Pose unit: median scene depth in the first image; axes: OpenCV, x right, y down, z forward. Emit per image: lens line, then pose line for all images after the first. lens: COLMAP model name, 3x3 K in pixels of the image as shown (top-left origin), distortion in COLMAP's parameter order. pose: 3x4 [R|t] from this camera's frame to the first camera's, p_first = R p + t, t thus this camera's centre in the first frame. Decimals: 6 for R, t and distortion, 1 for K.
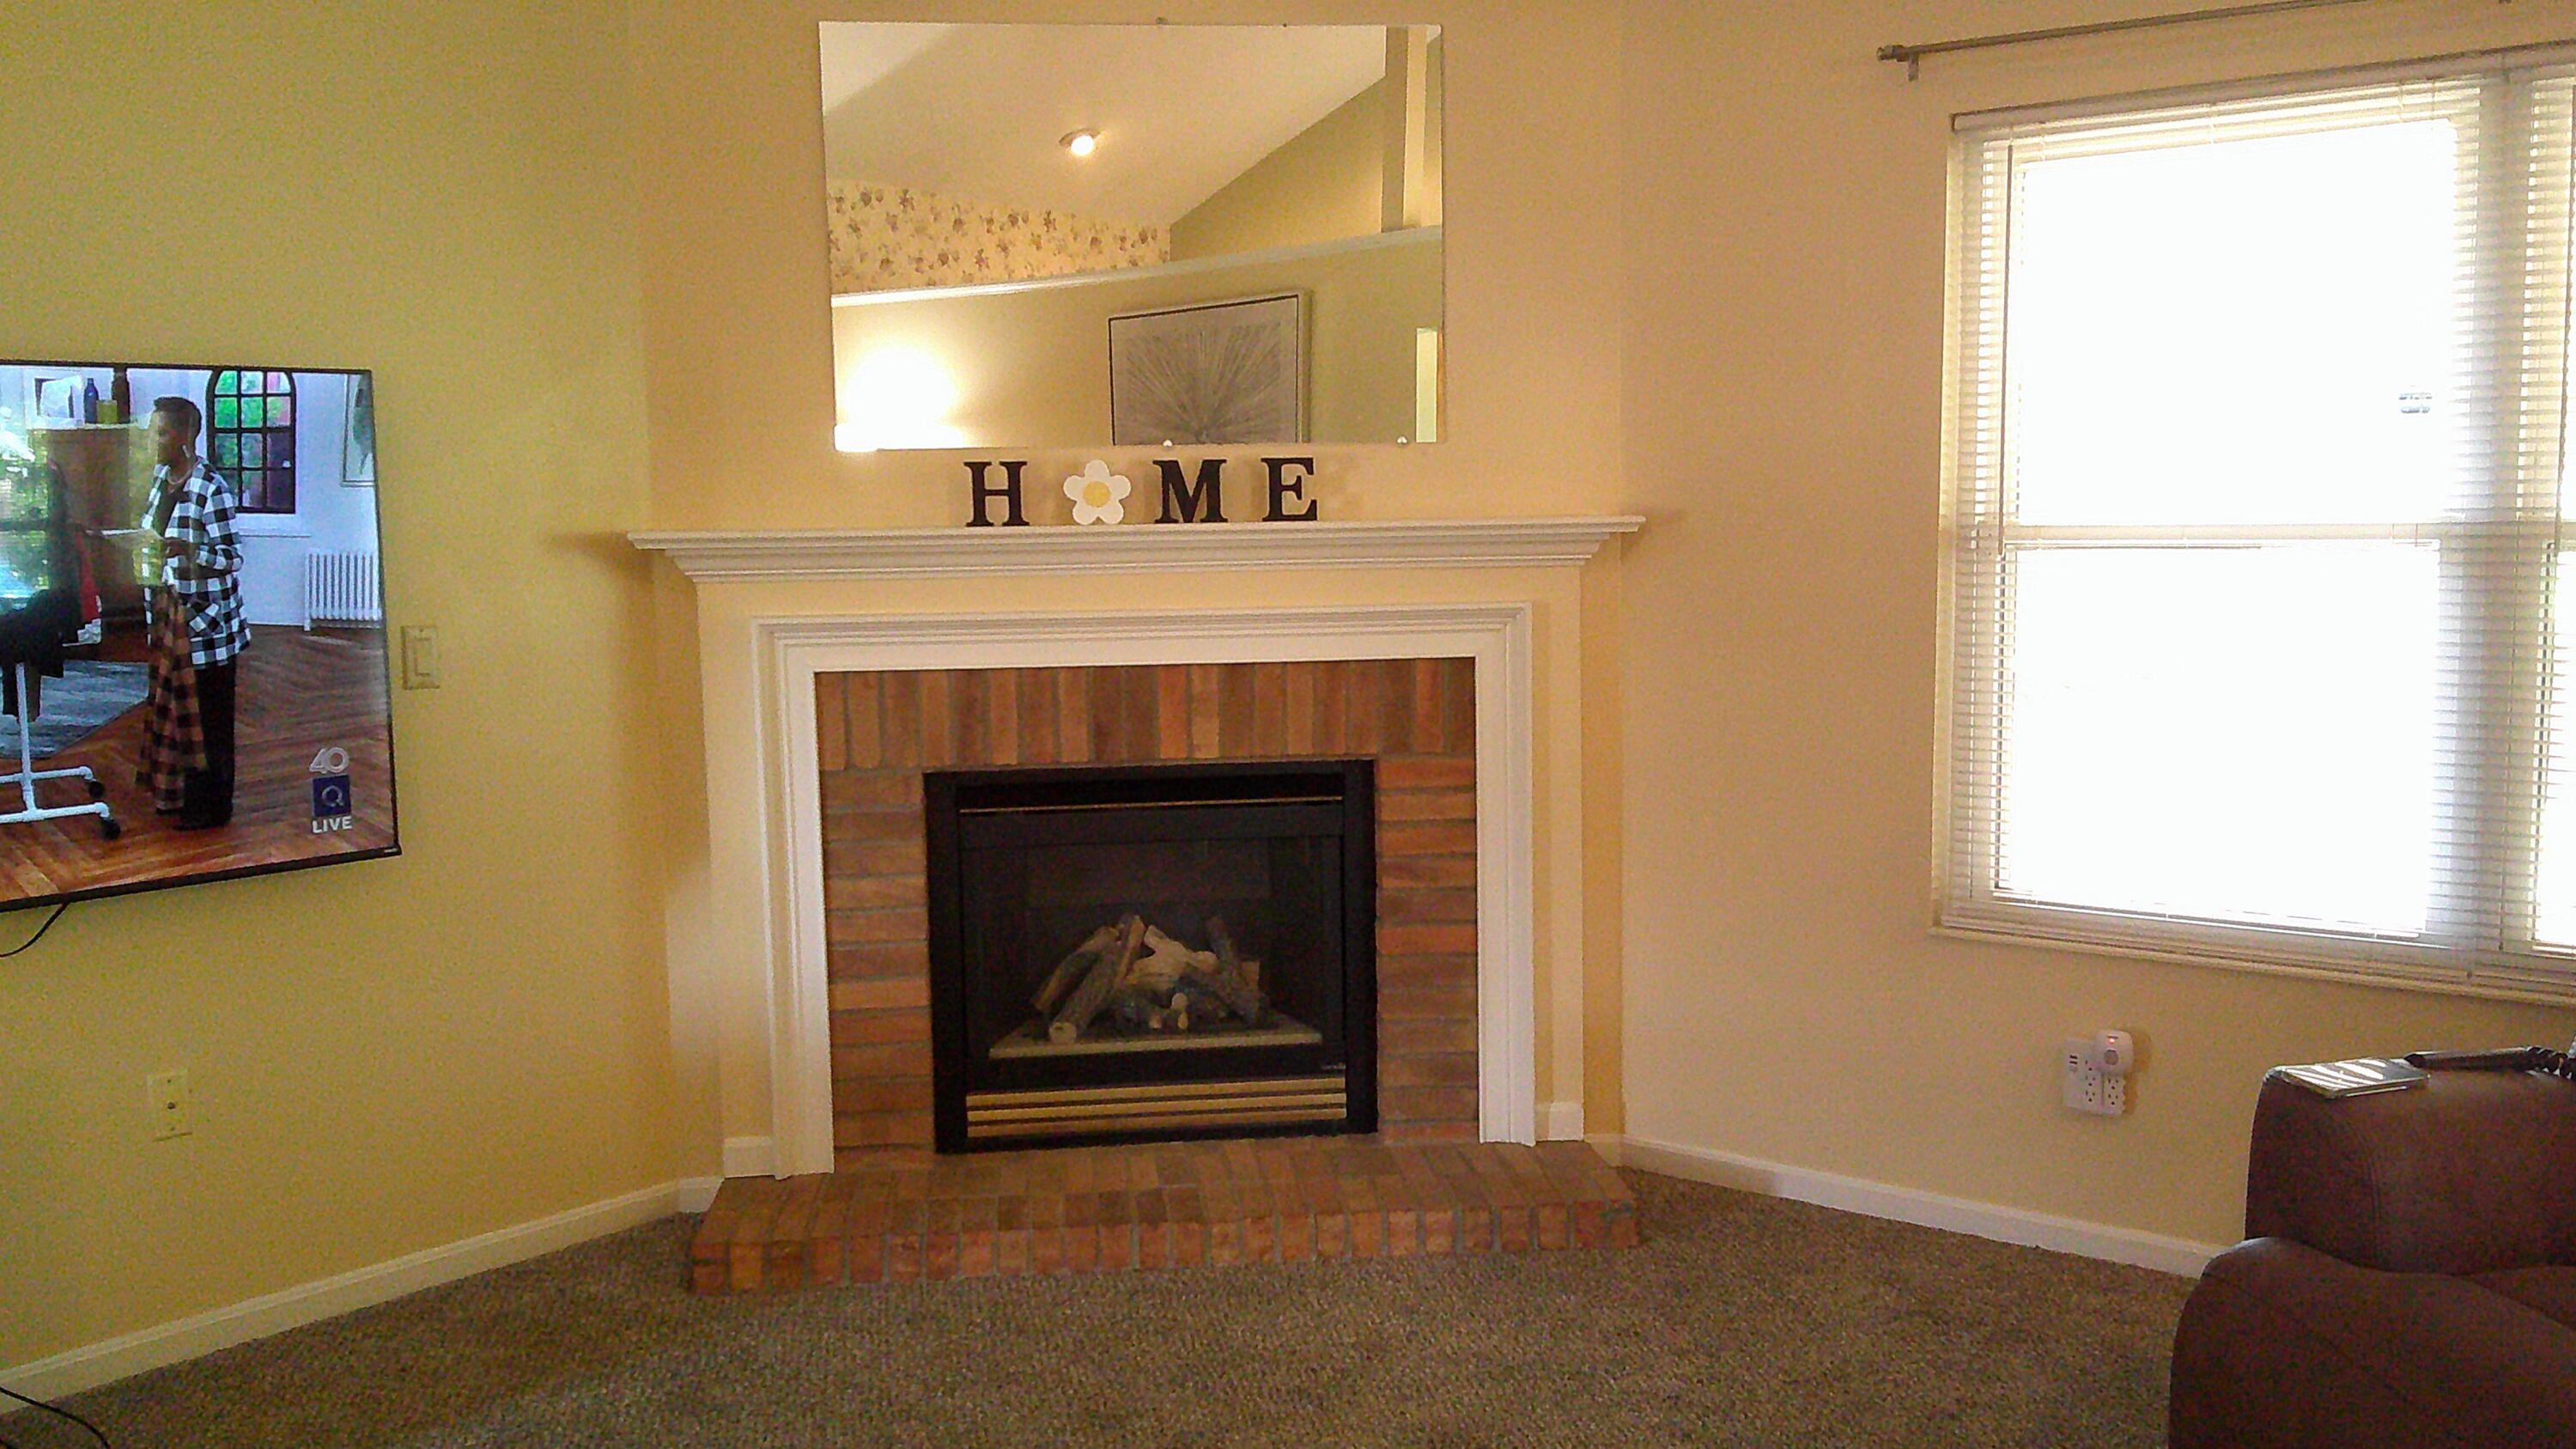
lens RADIAL K [[2245.6, 0, 1287.8], [0, 2245.6, 737.8], [0, 0, 1]] dist [0.062692, -0.128456]
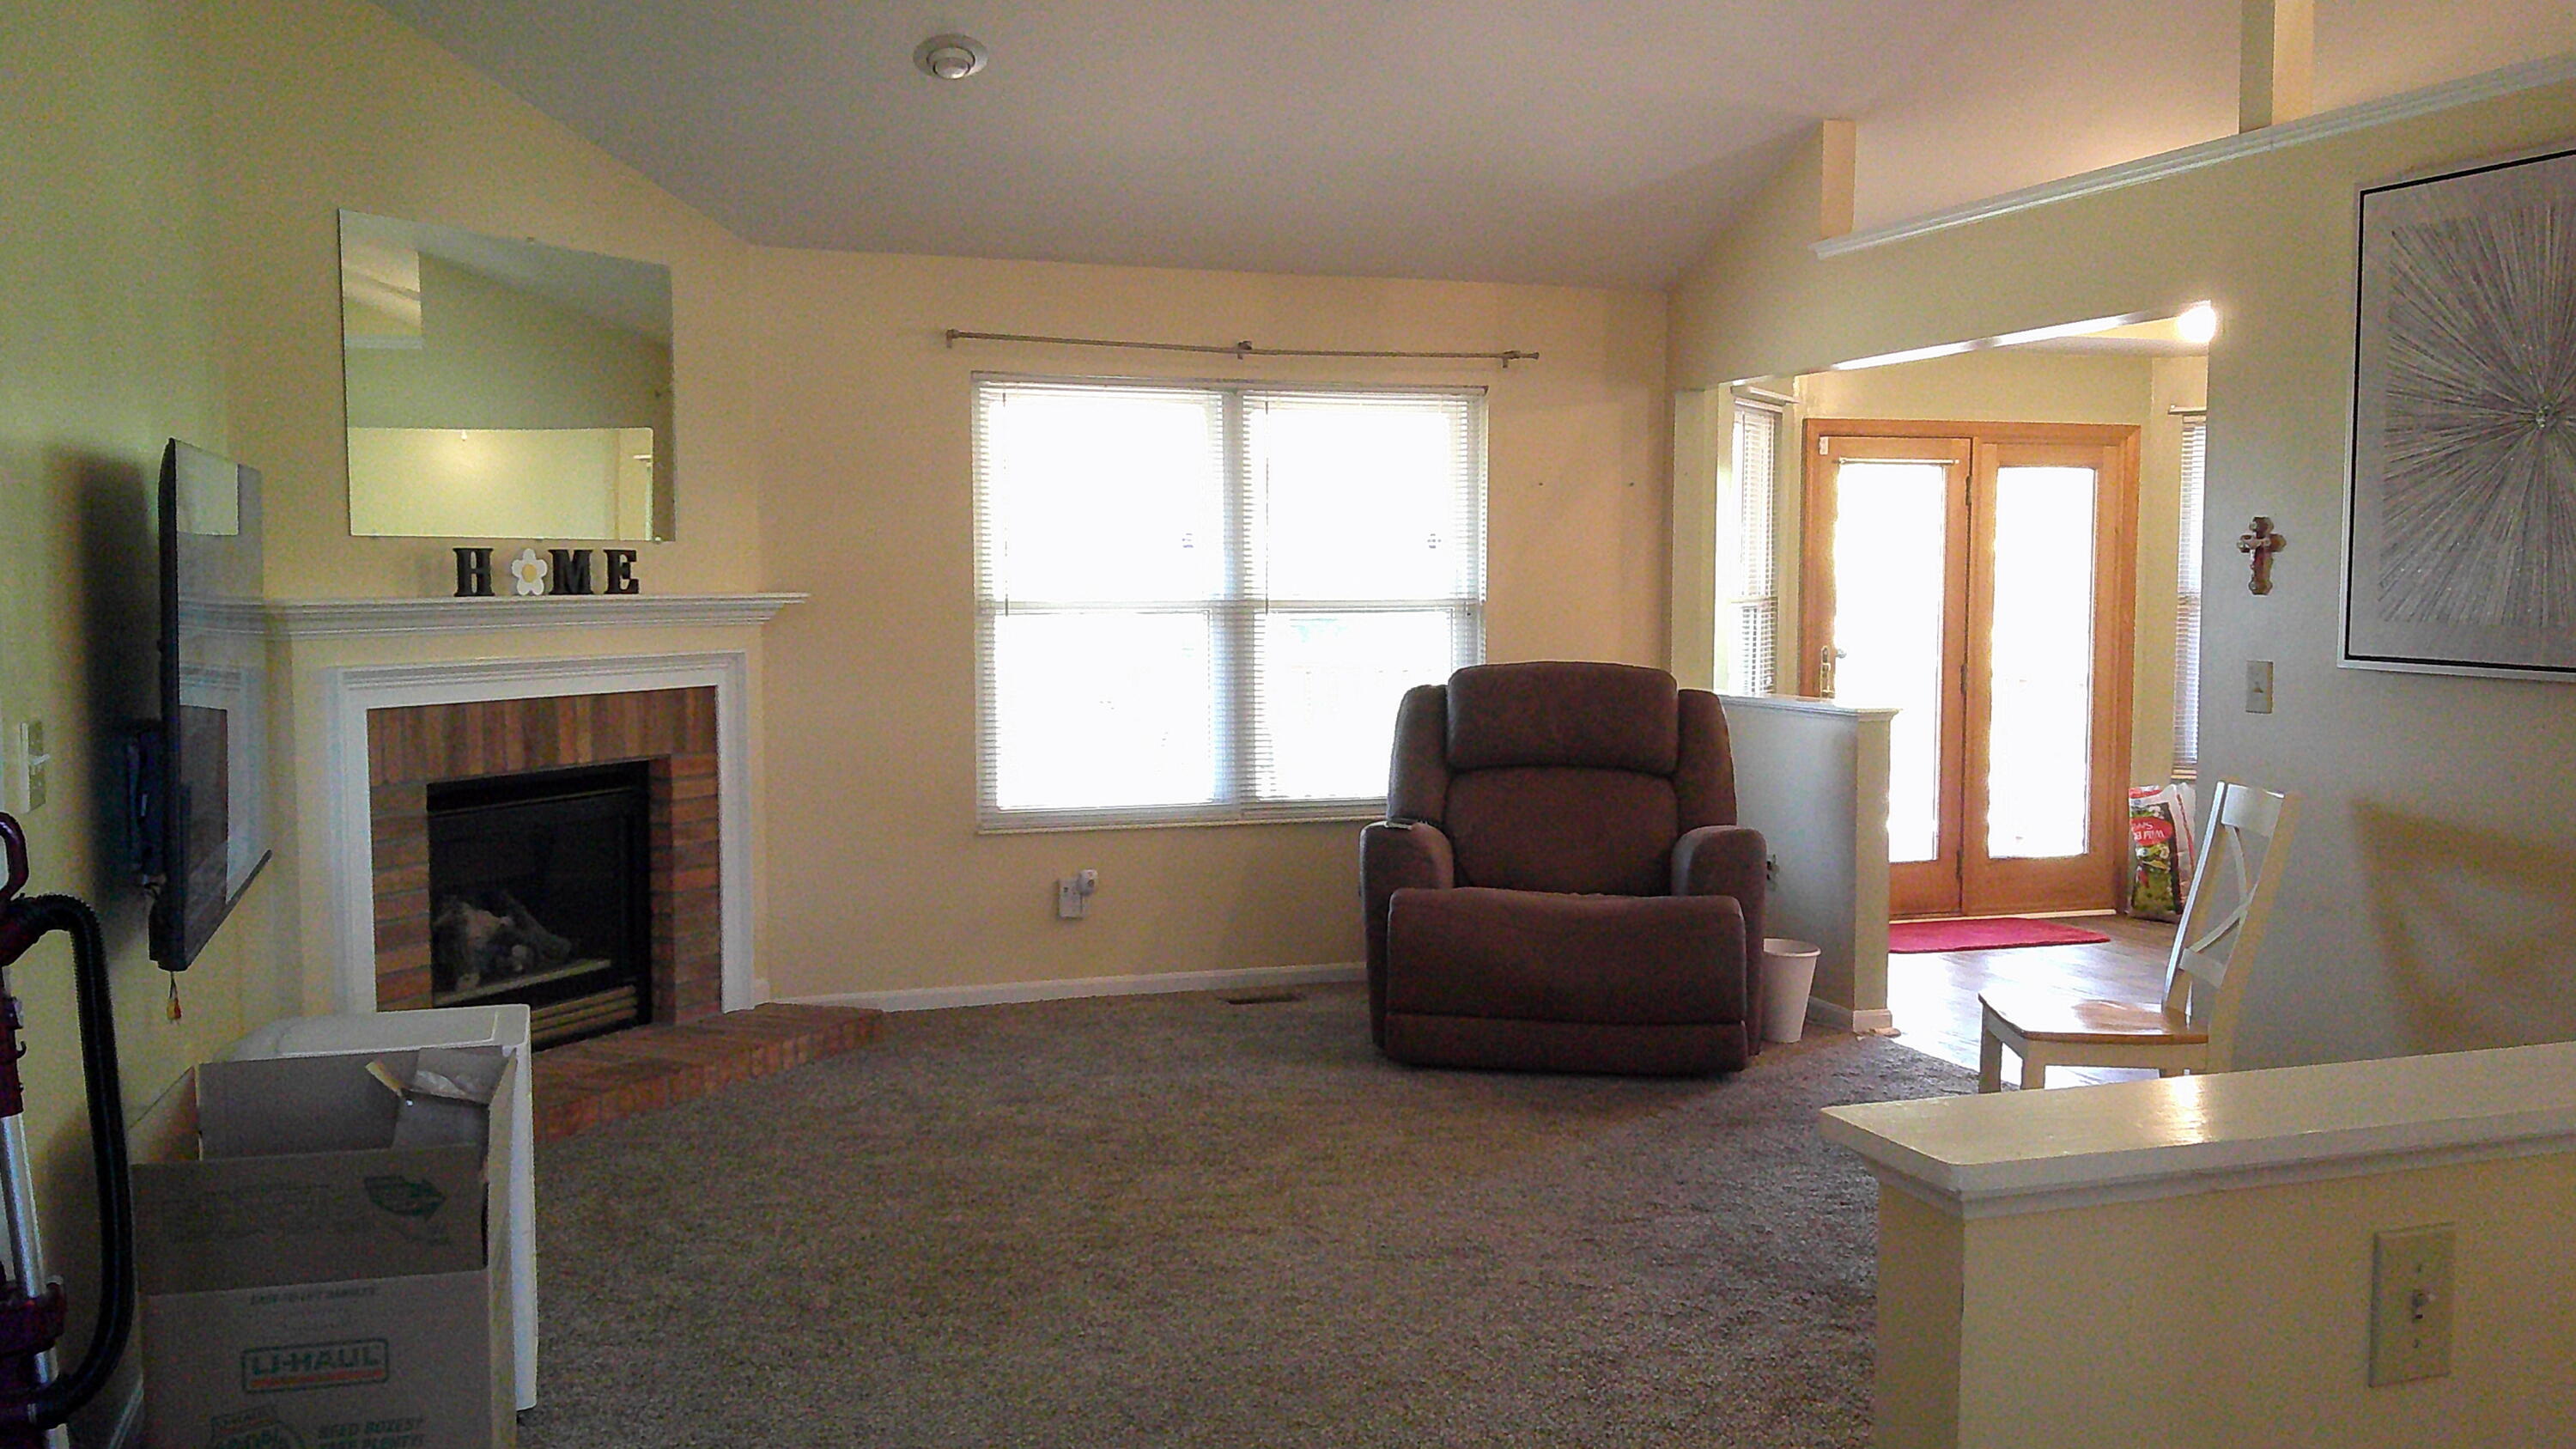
lens RADIAL K [[2245.6, 0, 1287.8], [0, 2245.6, 723.7], [0, 0, 1]] dist [0.062692, -0.128456]
pose [[0.516901, -0.038301, 0.855188, -1.014498], [0.079024, 0.996868, -0.003118, 0.024112], [-0.852390, 0.069192, 0.518309, -0.104118]]
